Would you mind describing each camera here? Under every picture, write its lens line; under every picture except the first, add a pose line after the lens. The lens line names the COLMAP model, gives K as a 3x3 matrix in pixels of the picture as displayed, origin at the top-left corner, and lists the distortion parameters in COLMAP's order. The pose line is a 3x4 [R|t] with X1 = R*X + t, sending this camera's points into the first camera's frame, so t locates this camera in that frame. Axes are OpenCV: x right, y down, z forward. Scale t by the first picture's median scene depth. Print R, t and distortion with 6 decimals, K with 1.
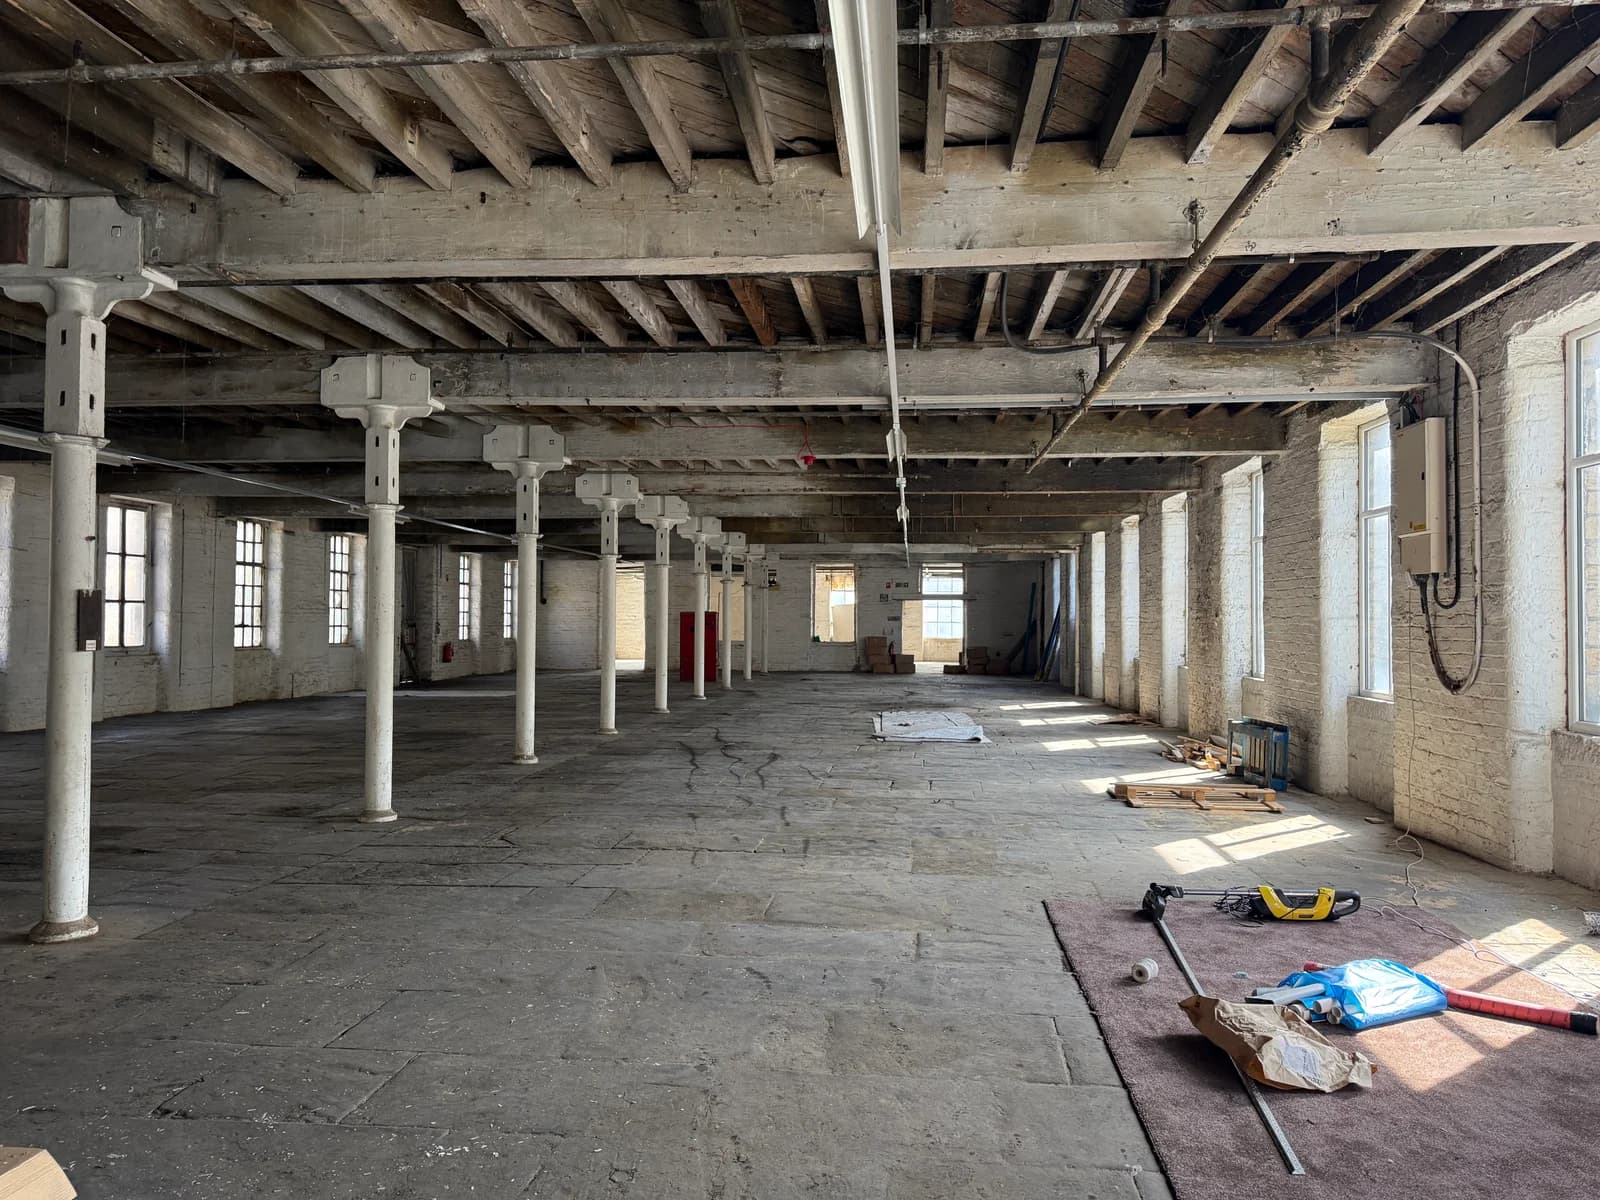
lens RADIAL K [[1131.3, 0, 808.6], [0, 1131.3, 601.4], [0, 0, 1]] dist [0.046583, -0.018973]
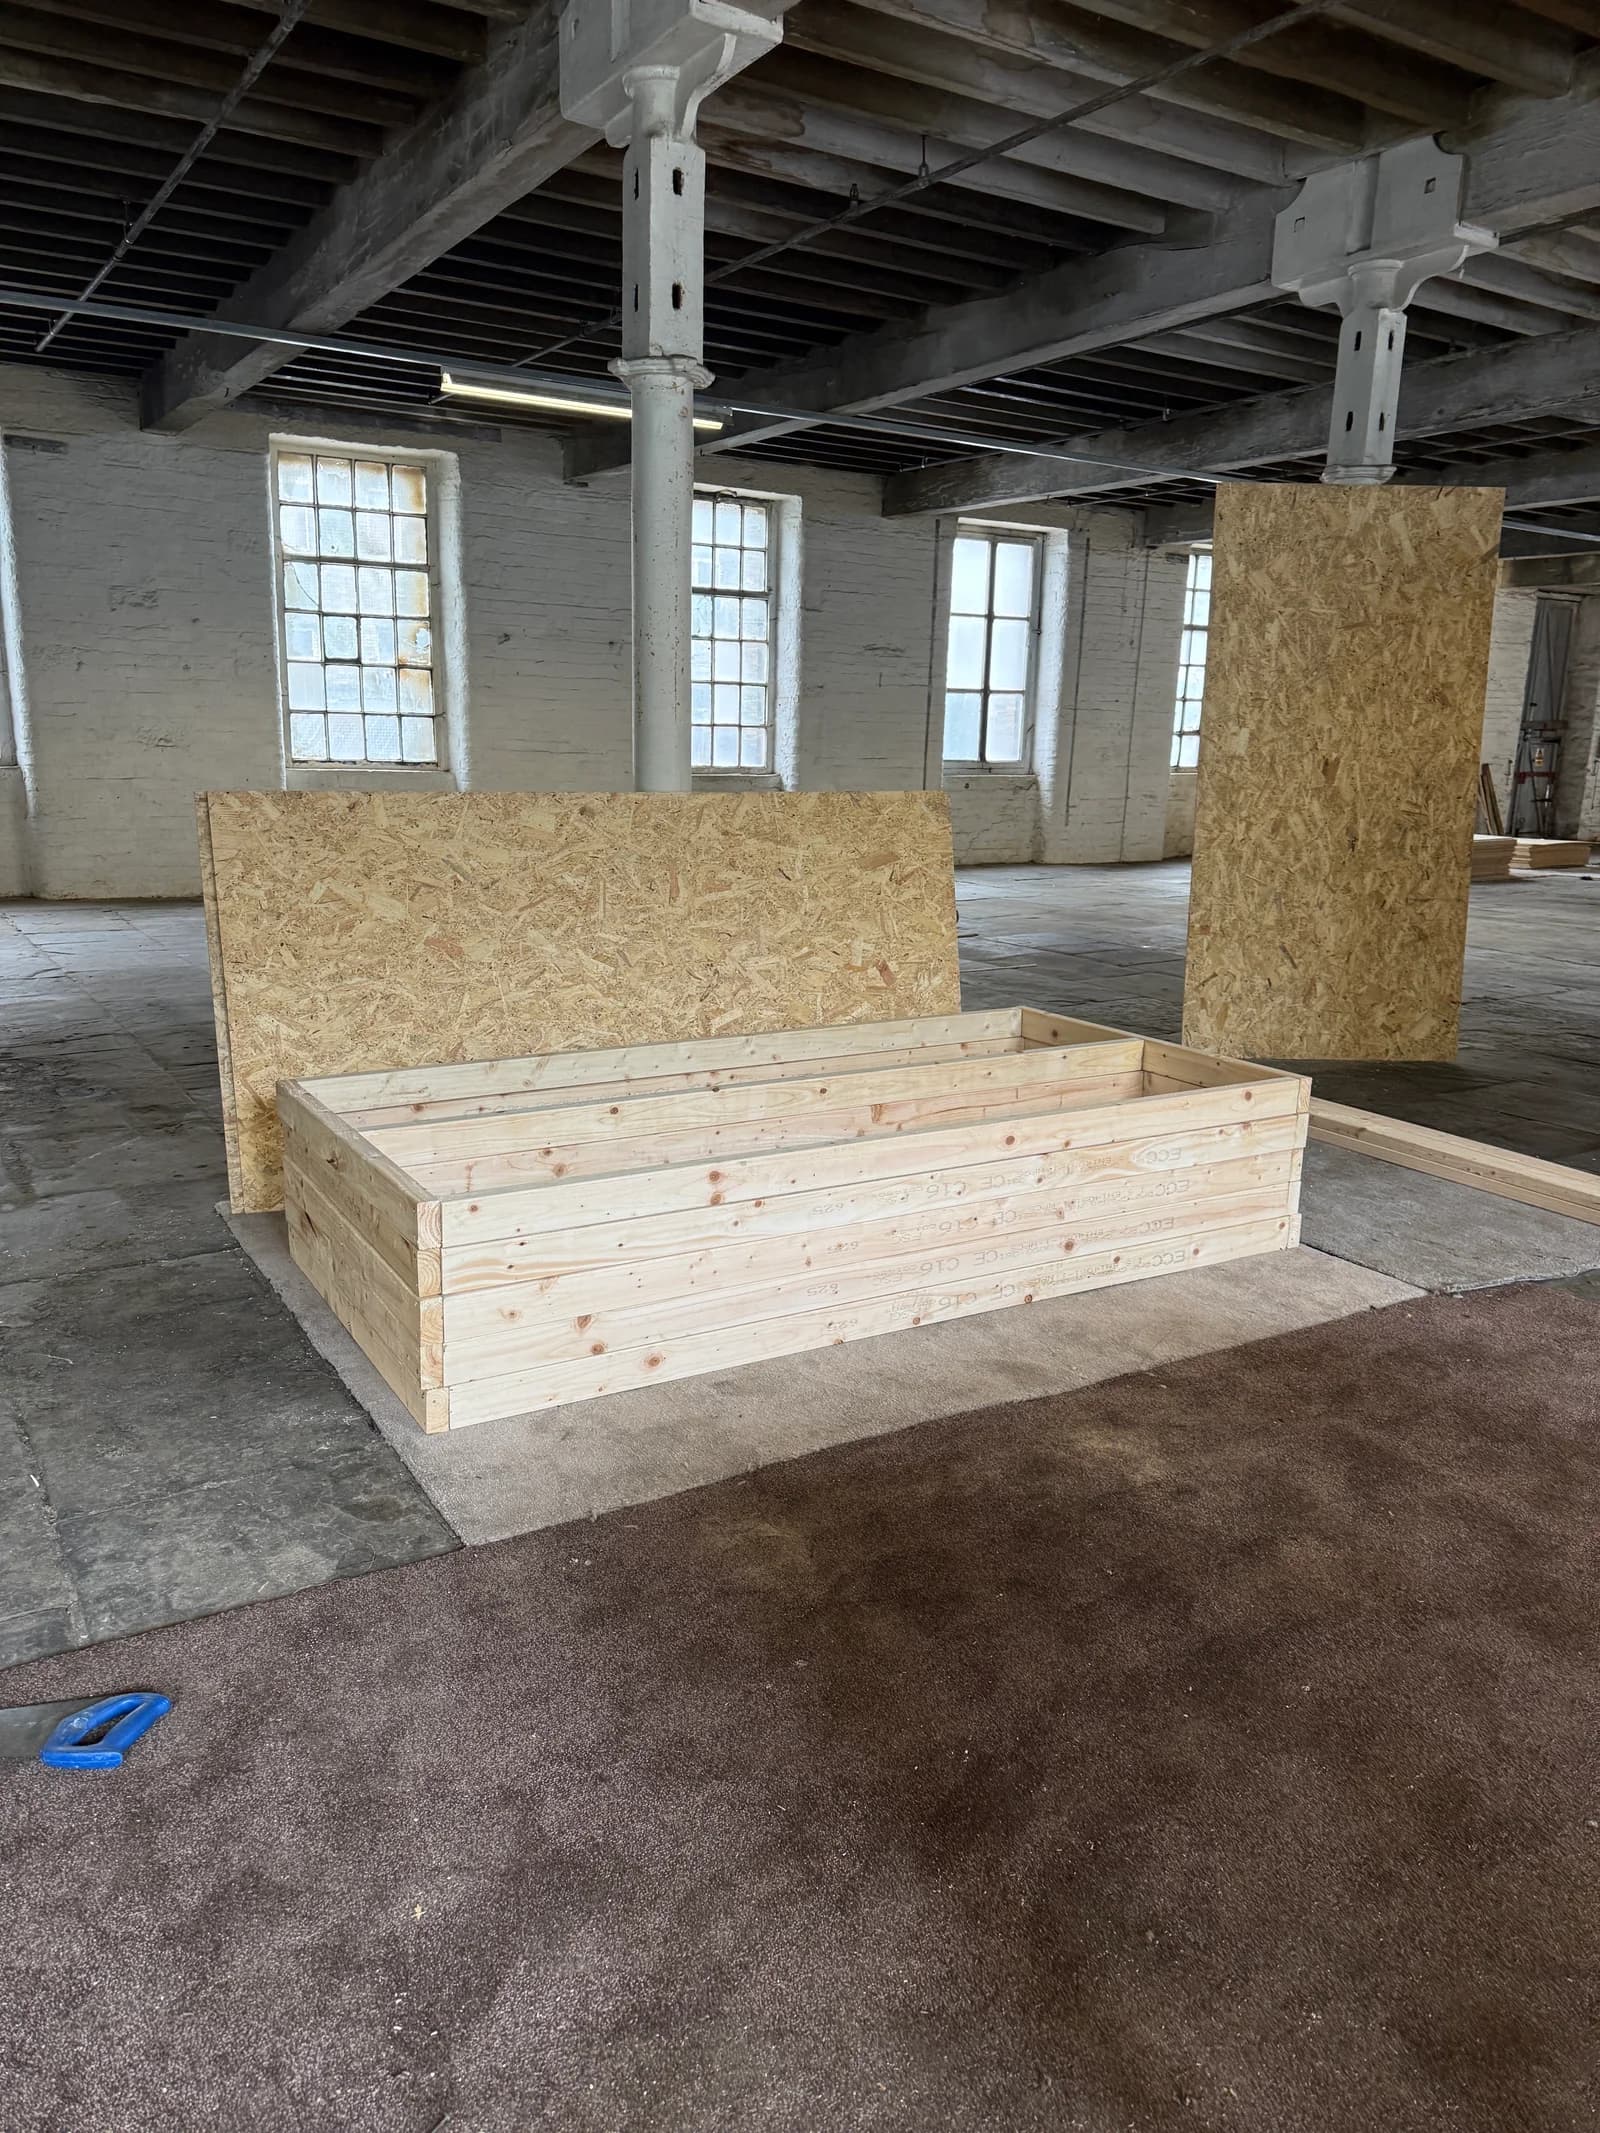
lens RADIAL K [[1508.2, 0, 800.3], [0, 1508.2, 1074.2], [0, 0, 1]] dist [0.046583, -0.018973]
pose [[0.614641, 0.193981, -0.764584, 0.044128], [-0.010168, 0.971159, 0.238218, 0.007709], [0.788742, -0.138644, 0.598886, 0.357805]]
